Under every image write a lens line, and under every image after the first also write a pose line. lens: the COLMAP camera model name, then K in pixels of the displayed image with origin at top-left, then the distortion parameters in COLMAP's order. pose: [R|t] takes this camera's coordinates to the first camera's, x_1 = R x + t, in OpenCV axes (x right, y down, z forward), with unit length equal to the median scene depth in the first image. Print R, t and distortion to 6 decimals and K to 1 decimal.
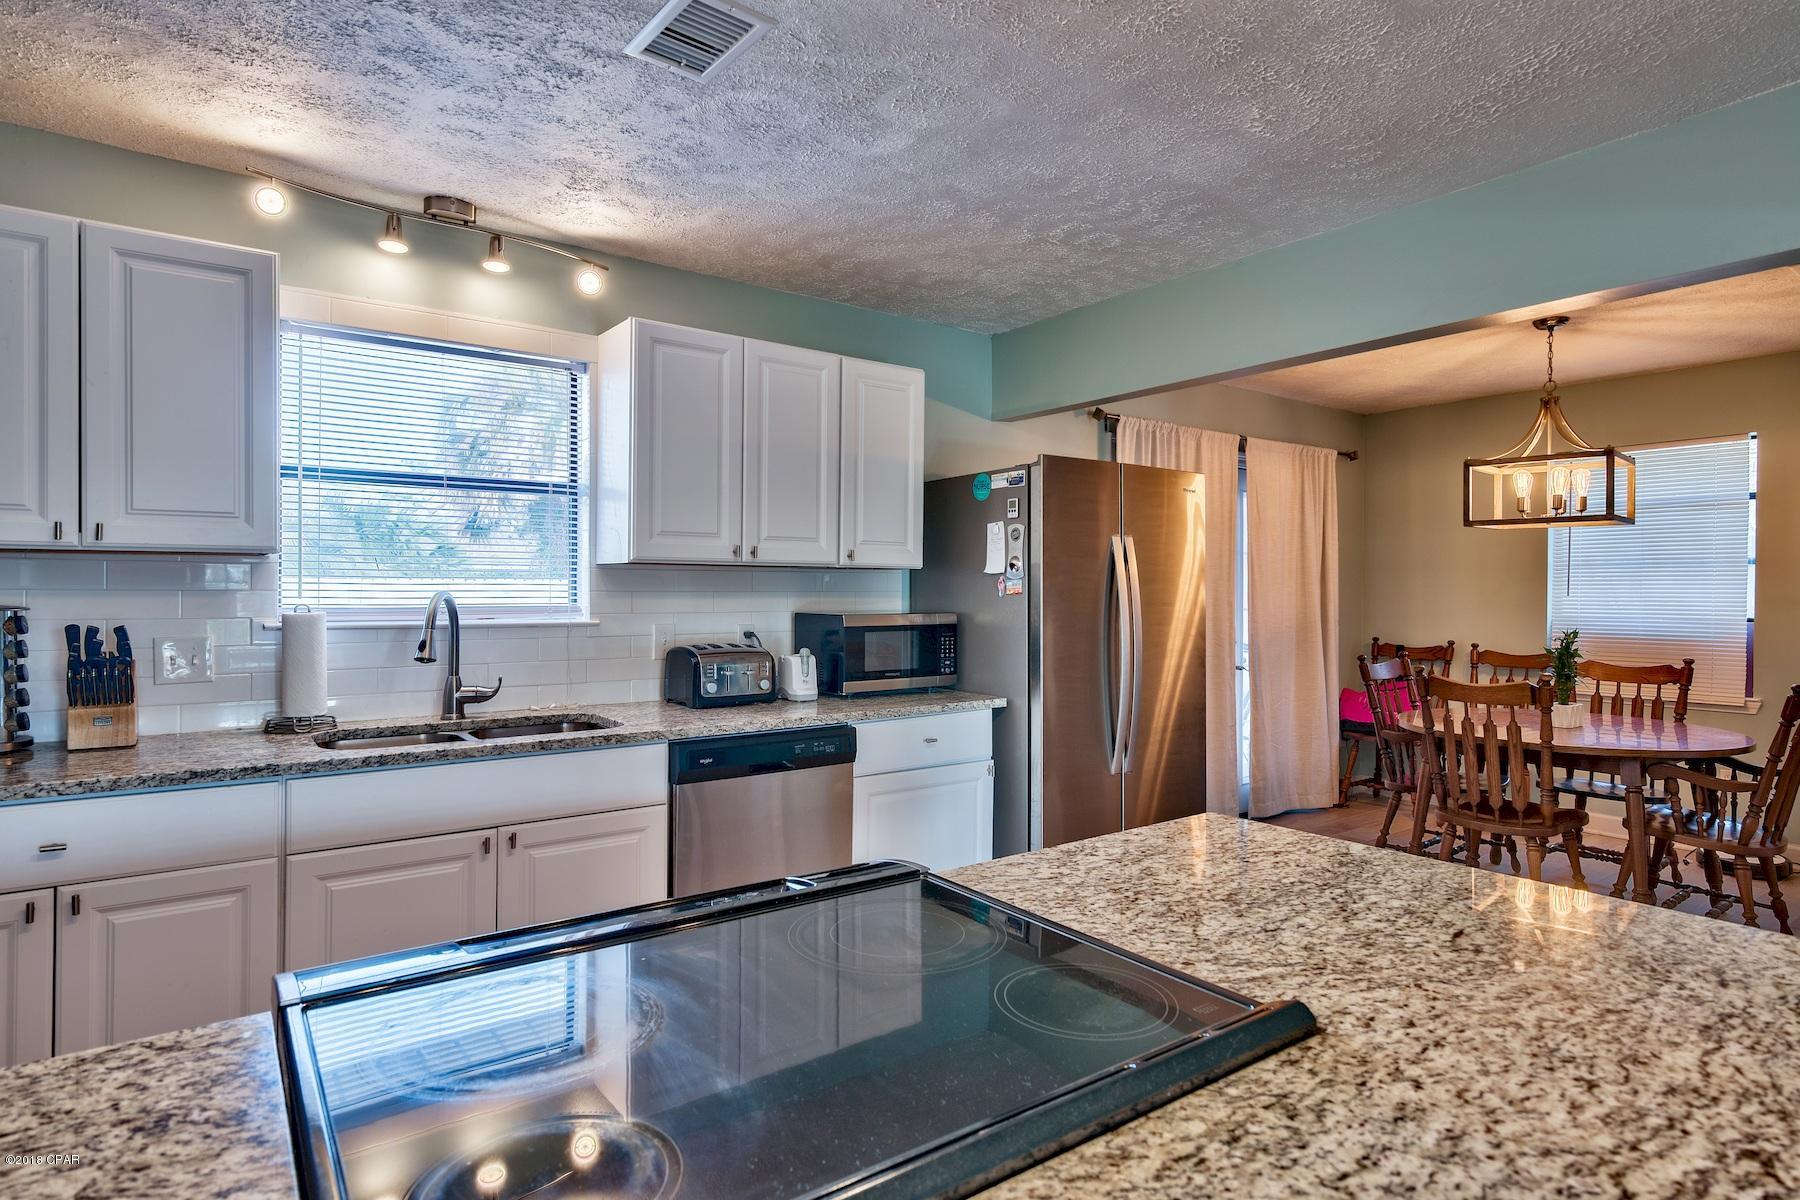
lens RADIAL K [[947.1, 0, 887.5], [0, 947.1, 590.9], [0, 0, 1]] dist [0.001927, -0.001294]
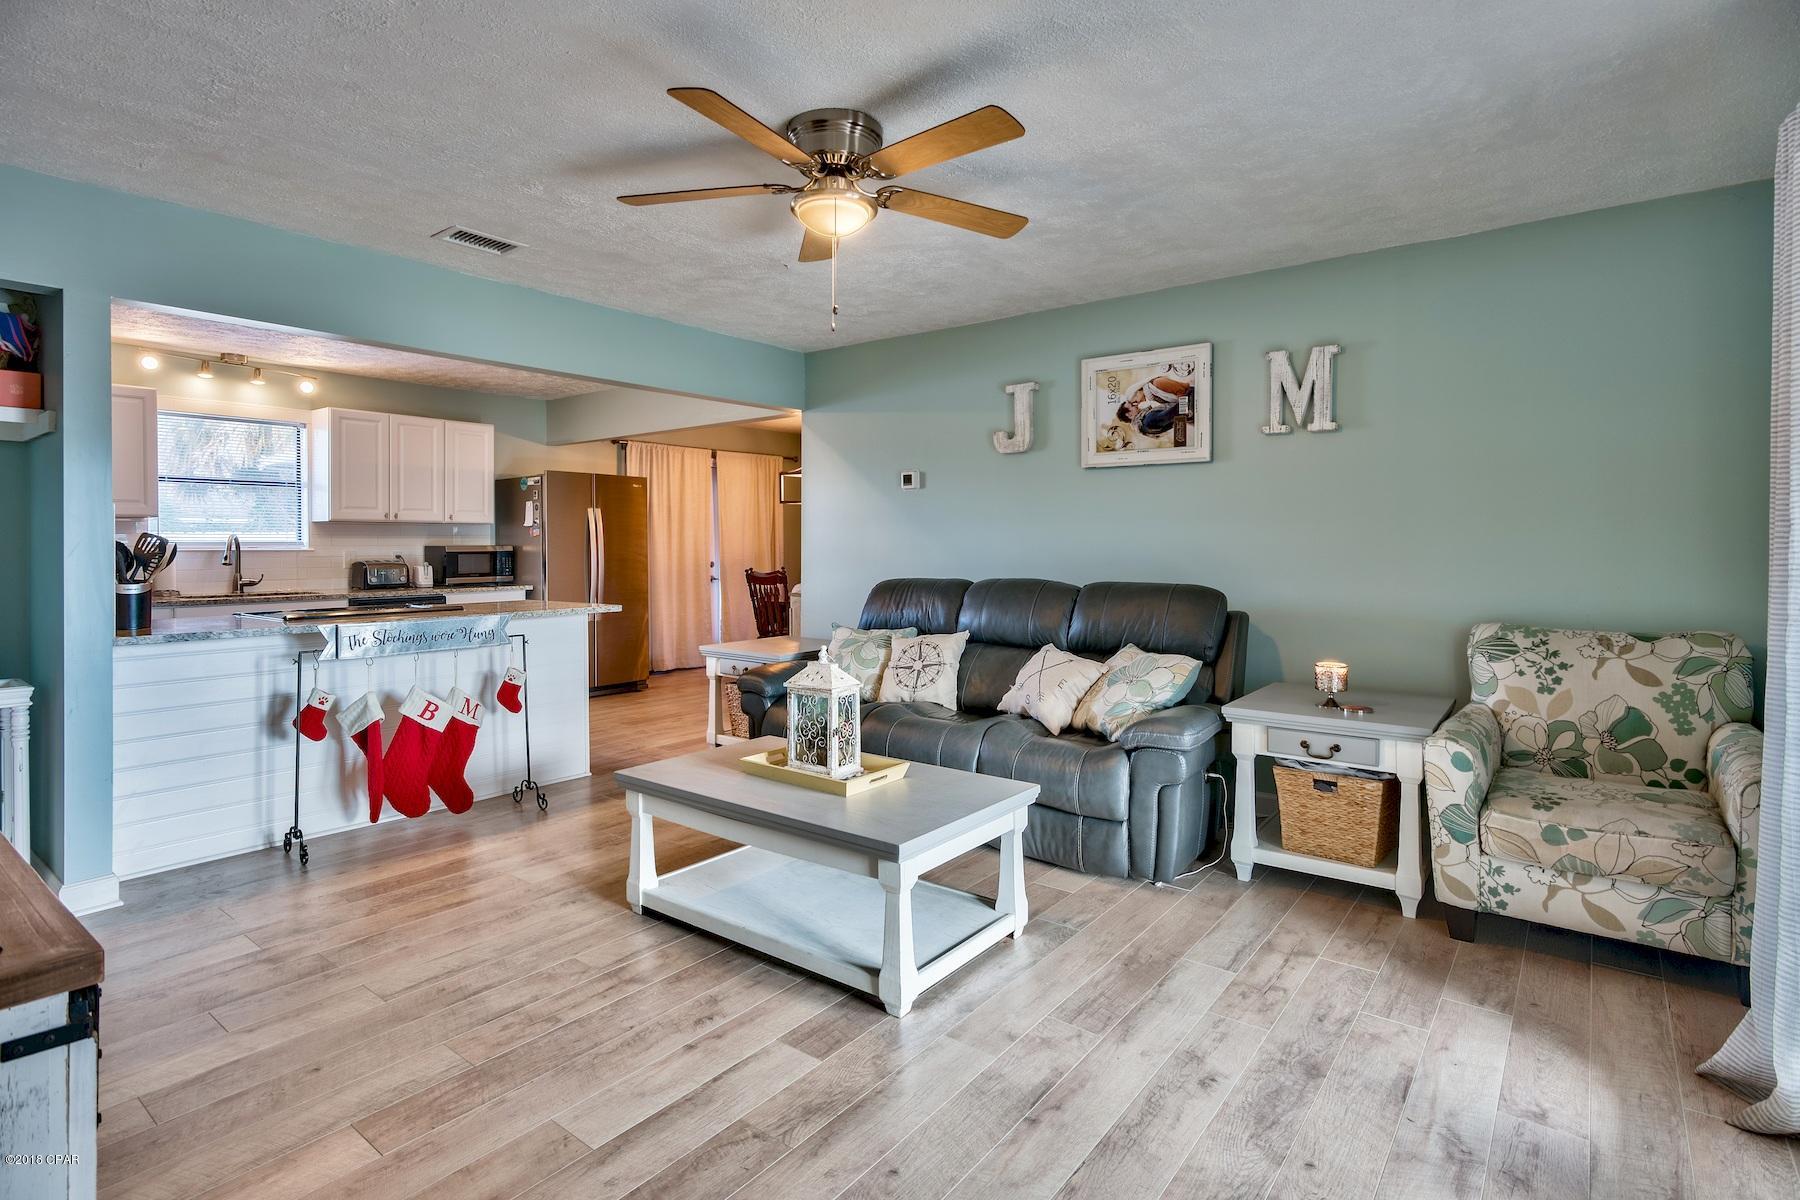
lens RADIAL K [[917.1, 0, 900.3], [0, 917.1, 546.1], [0, 0, 1]] dist [-0.001822, 0.001564]
pose [[0.960464, -0.005861, 0.278341, 0.331692], [0.004966, 0.999980, 0.003918, 0.021321], [-0.278359, -0.002381, 0.960474, -1.148819]]
